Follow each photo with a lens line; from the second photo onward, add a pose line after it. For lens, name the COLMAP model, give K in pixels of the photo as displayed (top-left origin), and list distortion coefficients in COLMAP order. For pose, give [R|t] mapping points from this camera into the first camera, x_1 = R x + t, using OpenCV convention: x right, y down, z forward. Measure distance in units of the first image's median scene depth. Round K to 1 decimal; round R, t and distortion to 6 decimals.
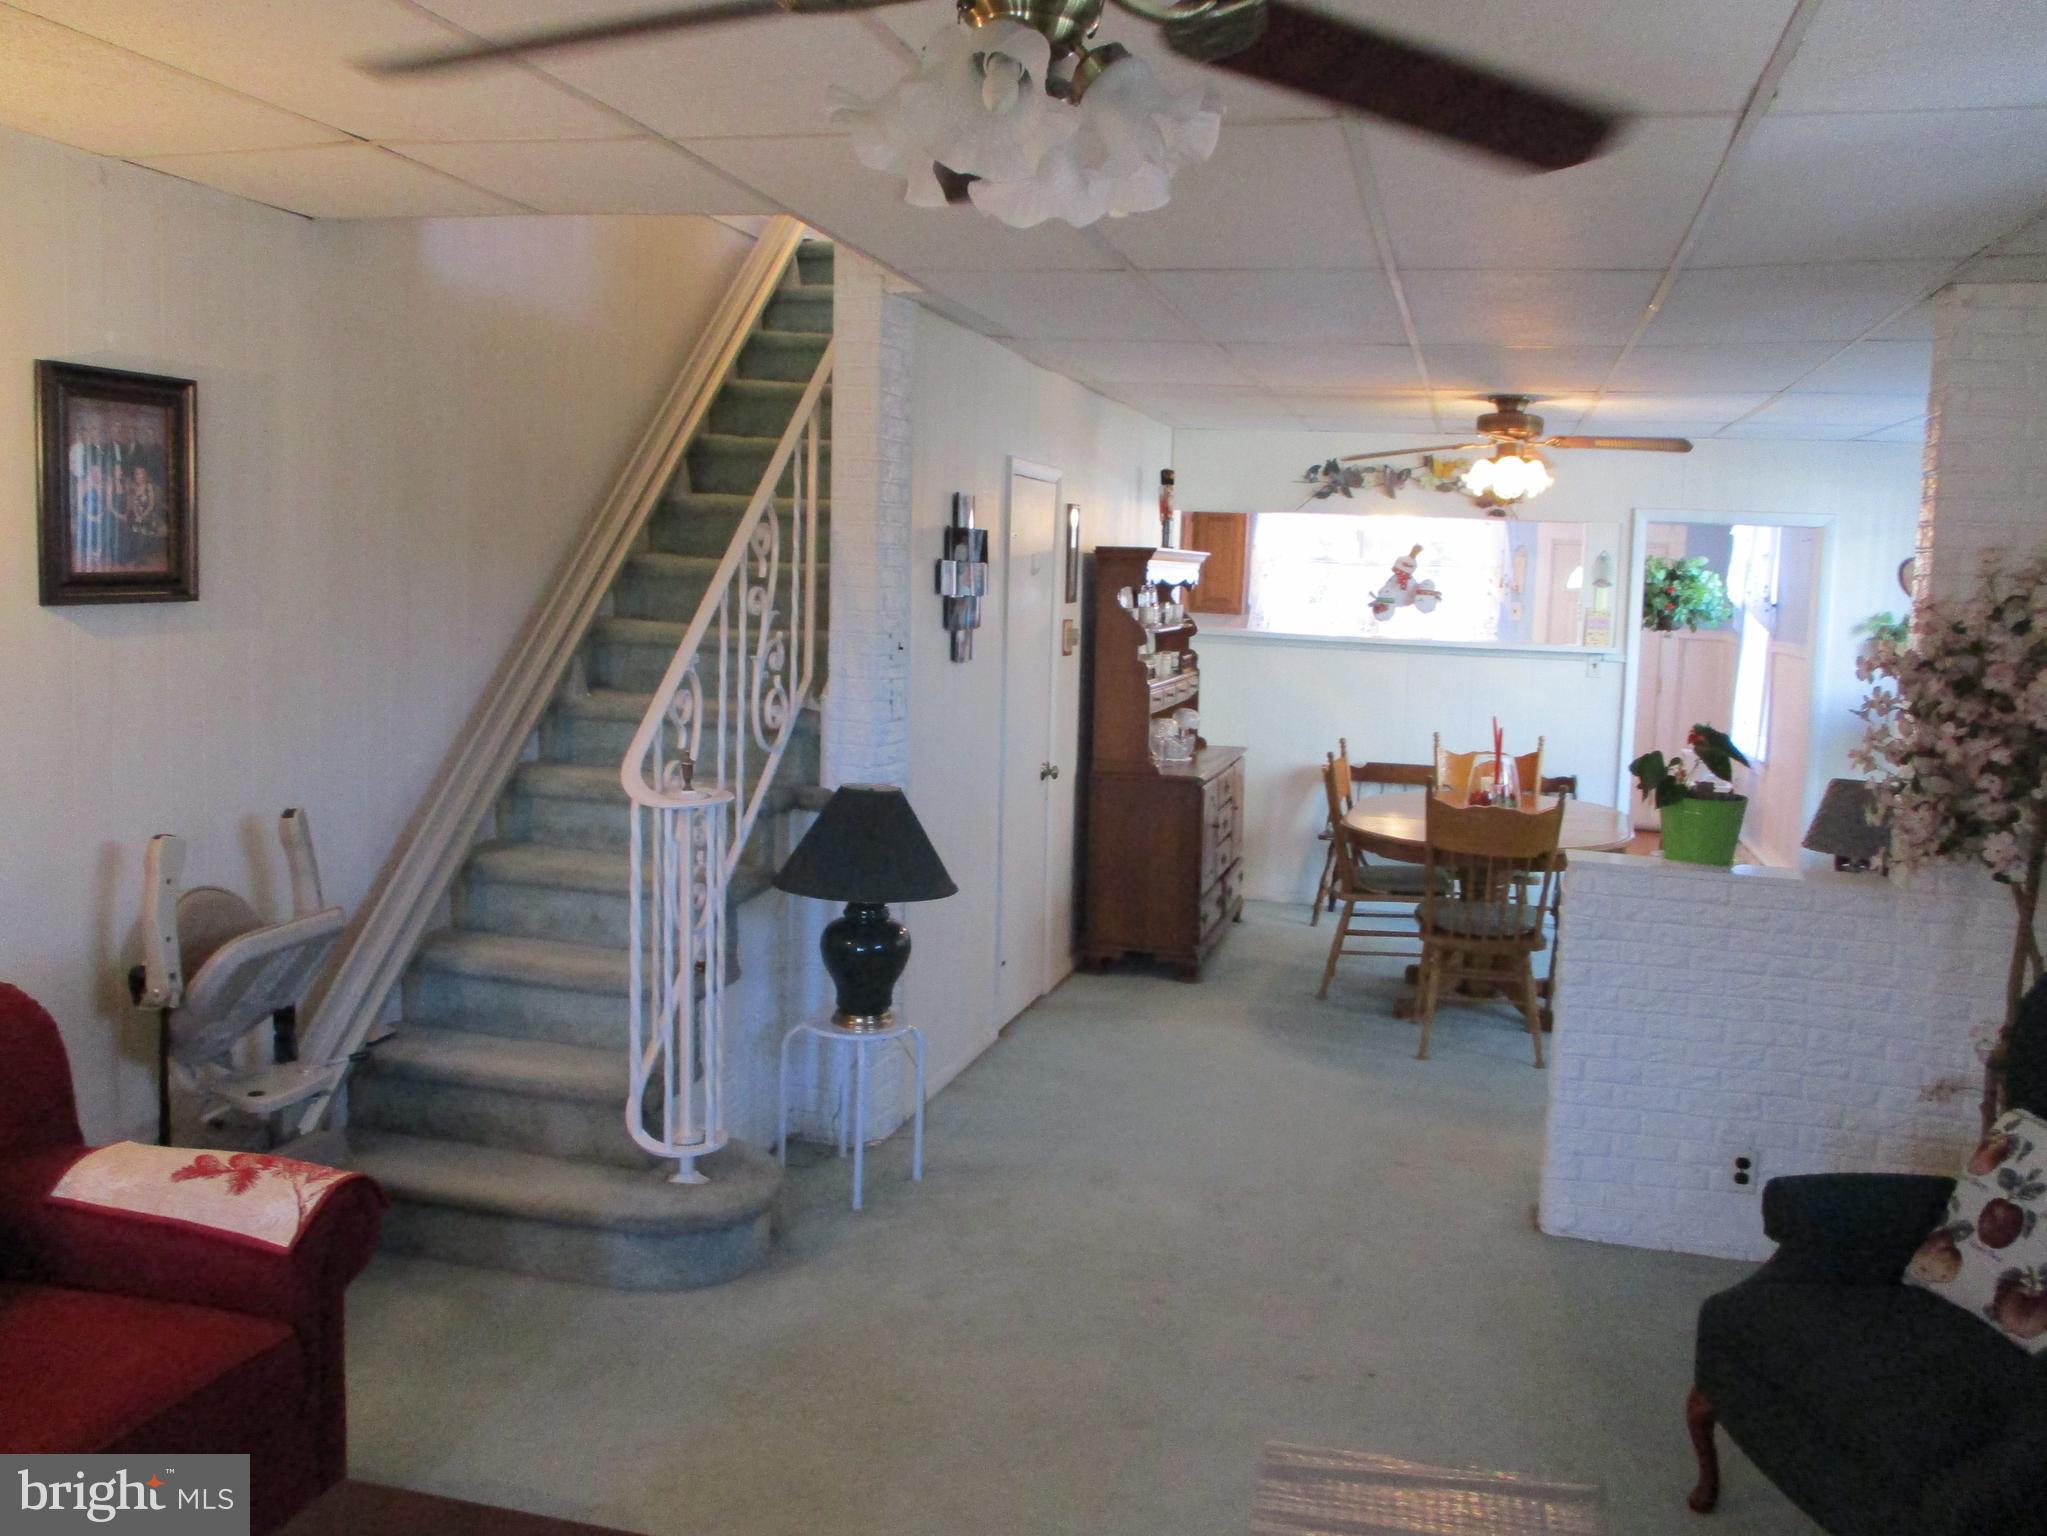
lens RADIAL K [[1721.0, 0, 1026.0], [0, 1721.0, 768.0], [0, 0, 1]] dist [-0.023337, 0.018001]
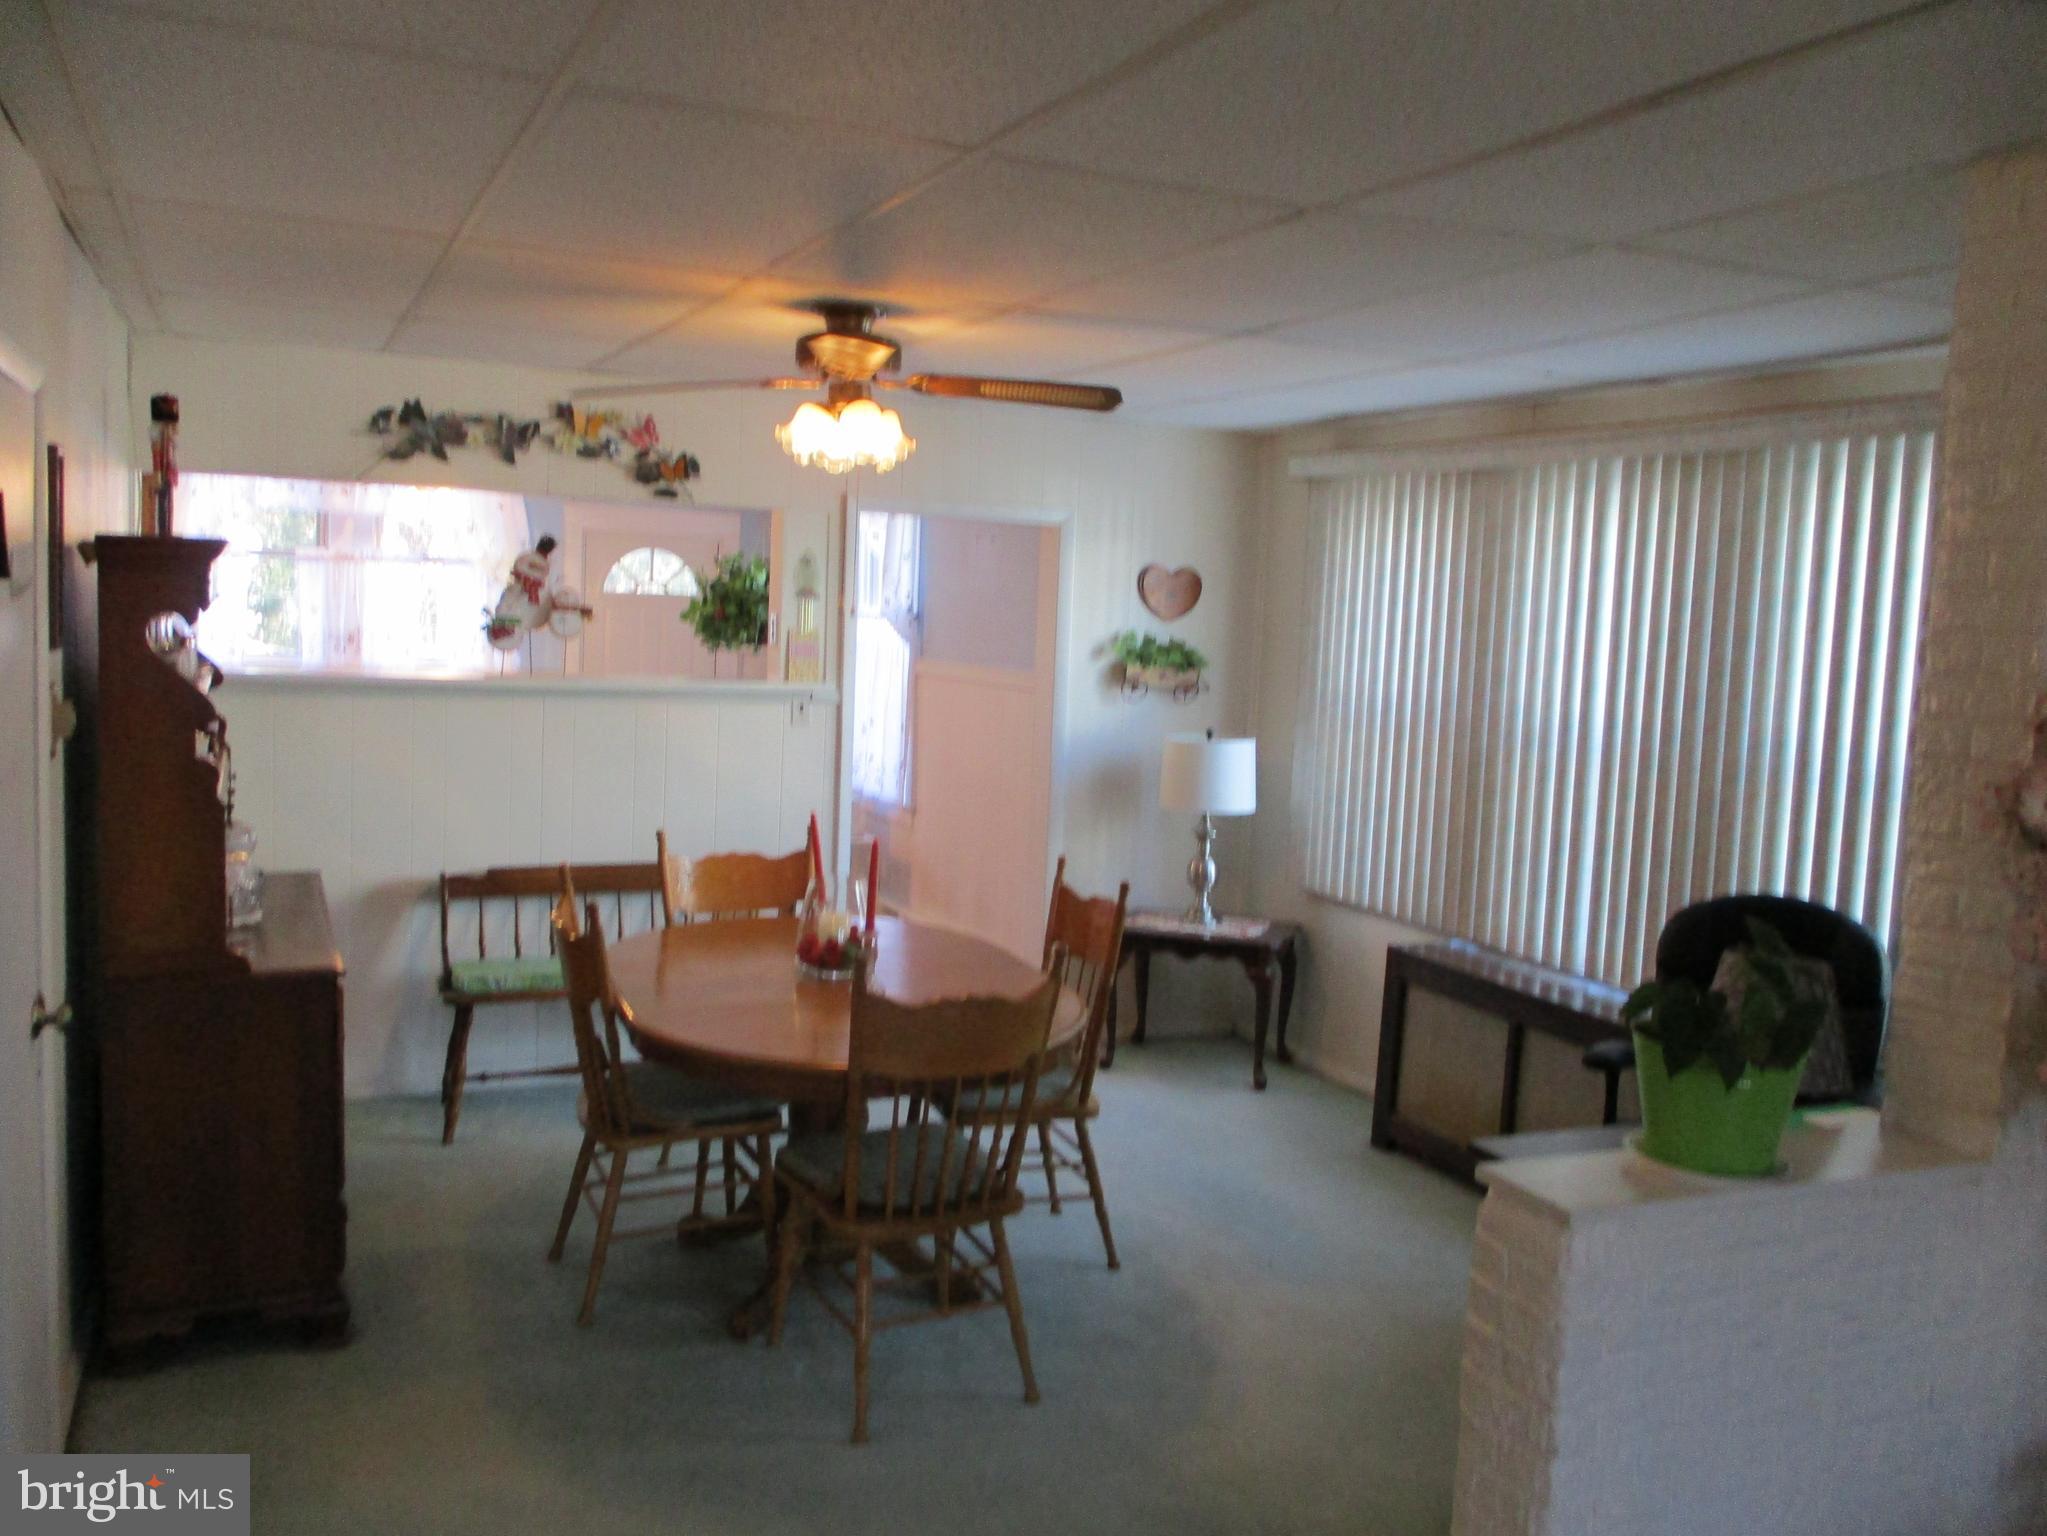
lens RADIAL K [[1721.0, 0, 1024.7], [0, 1721.0, 751.6], [0, 0, 1]] dist [-0.023337, 0.018001]
pose [[0.777115, -0.057610, 0.626716, -0.052394], [0.058244, 0.998111, 0.019529, -0.049599], [-0.626658, 0.021326, 0.779003, 0.372049]]
